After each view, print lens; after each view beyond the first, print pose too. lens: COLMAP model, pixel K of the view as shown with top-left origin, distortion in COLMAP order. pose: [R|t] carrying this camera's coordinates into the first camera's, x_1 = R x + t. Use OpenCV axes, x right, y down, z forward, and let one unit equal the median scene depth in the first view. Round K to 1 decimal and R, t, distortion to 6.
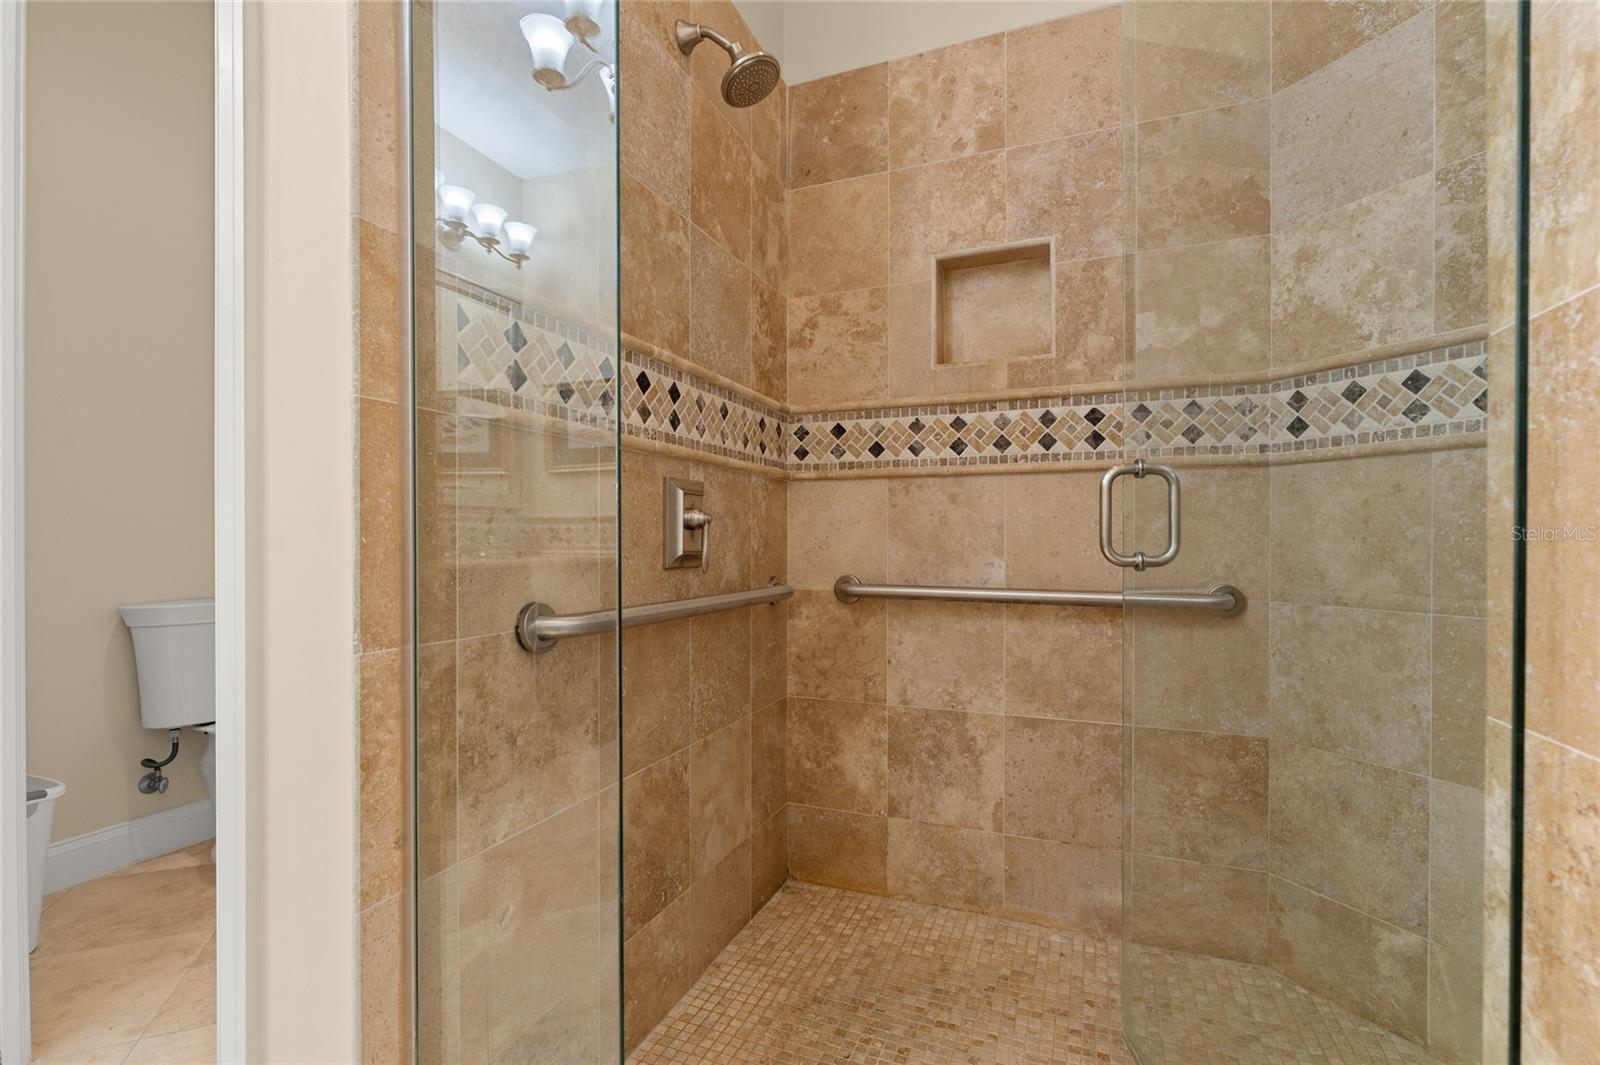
lens RADIAL K [[732.9, 0, 798.4], [0, 732.9, 536.5], [0, 0, 1]] dist [-0.001896, 0.000312]
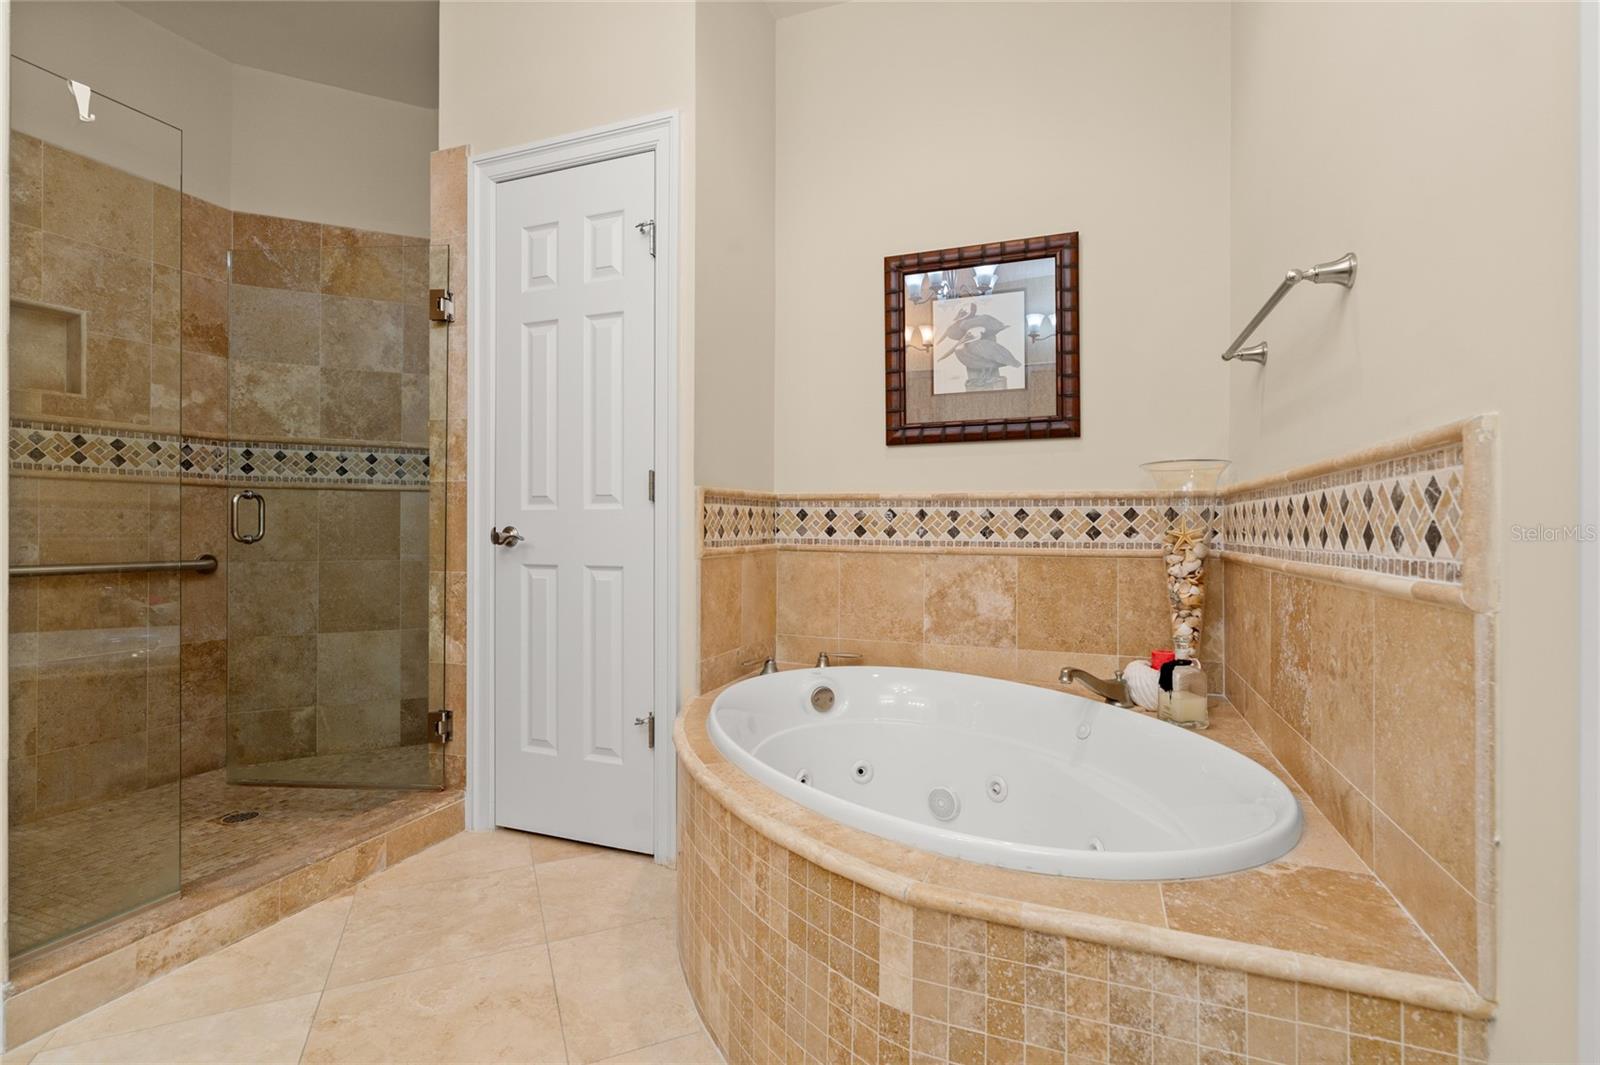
lens RADIAL K [[732.9, 0, 798.4], [0, 732.9, 536.5], [0, 0, 1]] dist [-0.001896, 0.000312]
pose [[-0.009011, -0.011150, 0.999897, -1.152475], [-0.004695, 0.999927, 0.011108, -0.002439], [-0.999948, -0.004594, -0.009063, -0.378957]]
